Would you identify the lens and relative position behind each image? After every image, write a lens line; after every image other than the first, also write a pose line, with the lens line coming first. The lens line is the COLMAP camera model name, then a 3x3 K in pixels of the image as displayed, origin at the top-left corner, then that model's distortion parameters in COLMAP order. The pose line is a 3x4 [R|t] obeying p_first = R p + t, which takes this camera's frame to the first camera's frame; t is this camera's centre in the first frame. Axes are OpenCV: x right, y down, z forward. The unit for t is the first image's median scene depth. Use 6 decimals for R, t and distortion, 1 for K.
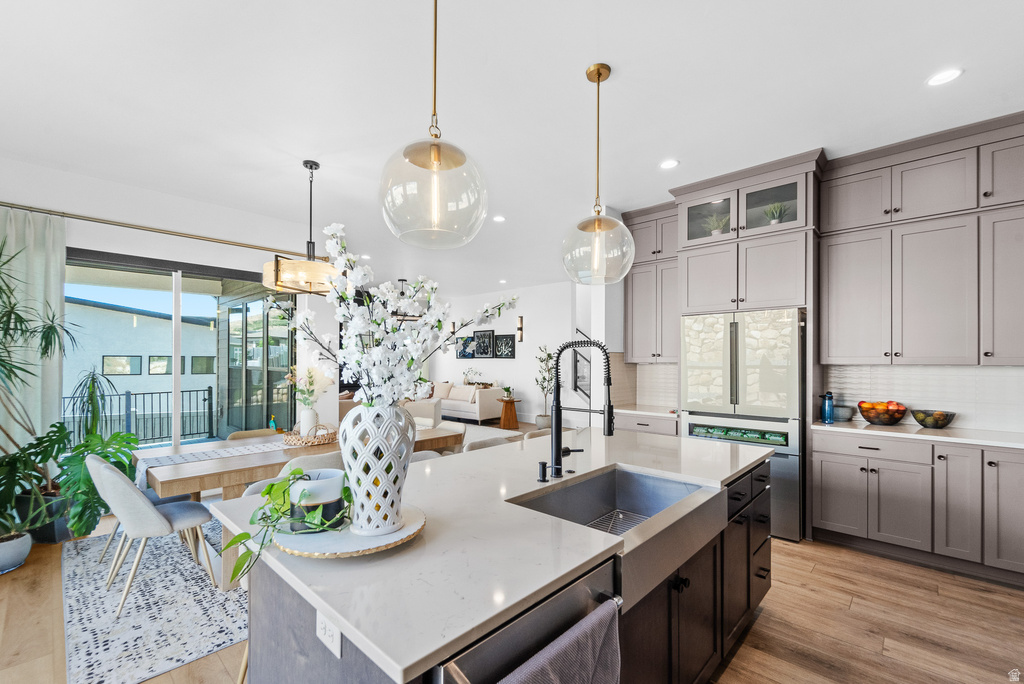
lens RADIAL K [[430.6, 0, 514.7], [0, 430.6, 357.1], [0, 0, 1]] dist [-0.000090, -0.000088]
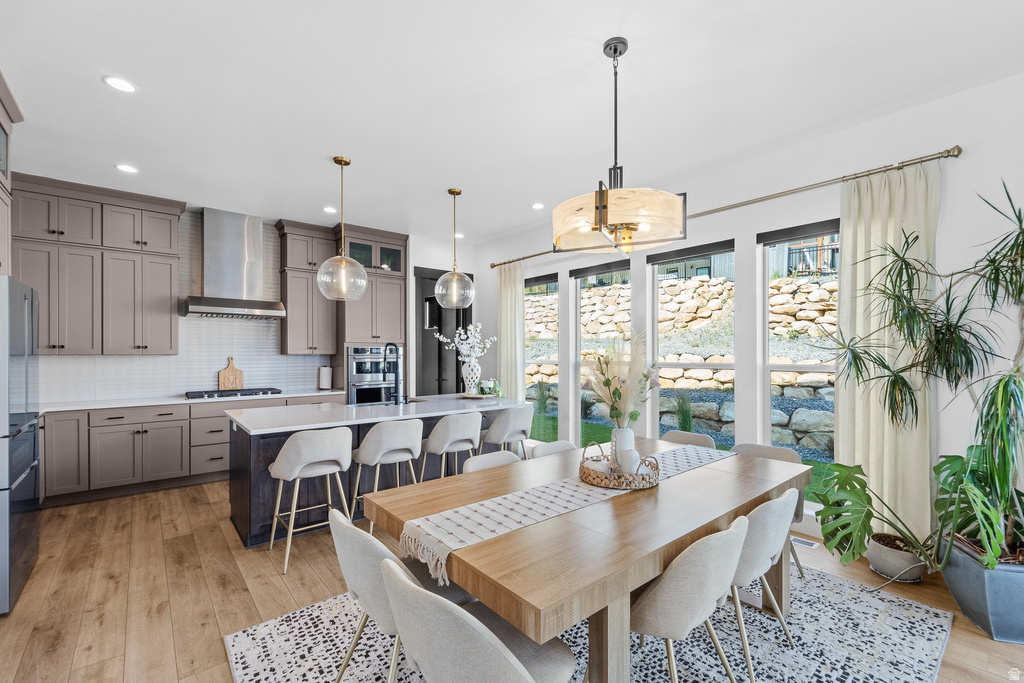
lens RADIAL K [[439.2, 0, 513.9], [0, 439.2, 354.7], [0, 0, 1]] dist [-0.000713, 0.000040]
pose [[-0.993281, 0.000490, 0.115723, -0.550933], [-0.000266, 0.999979, -0.006522, 0.026670], [-0.115723, -0.006509, -0.993260, 2.296262]]
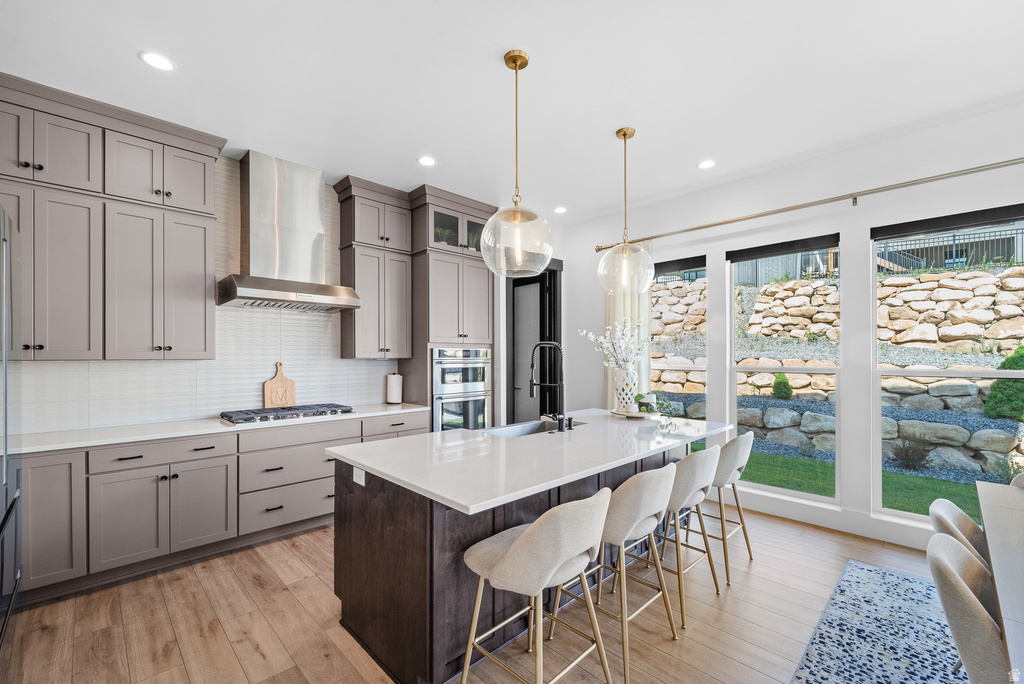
lens RADIAL K [[430.6, 0, 514.7], [0, 430.6, 357.1], [0, 0, 1]] dist [-0.000090, -0.000088]
pose [[-0.999250, 0.001016, 0.038710, 0.144326], [0.000742, 0.999975, -0.007093, 0.017723], [-0.038717, -0.007059, -0.999225, 1.843531]]
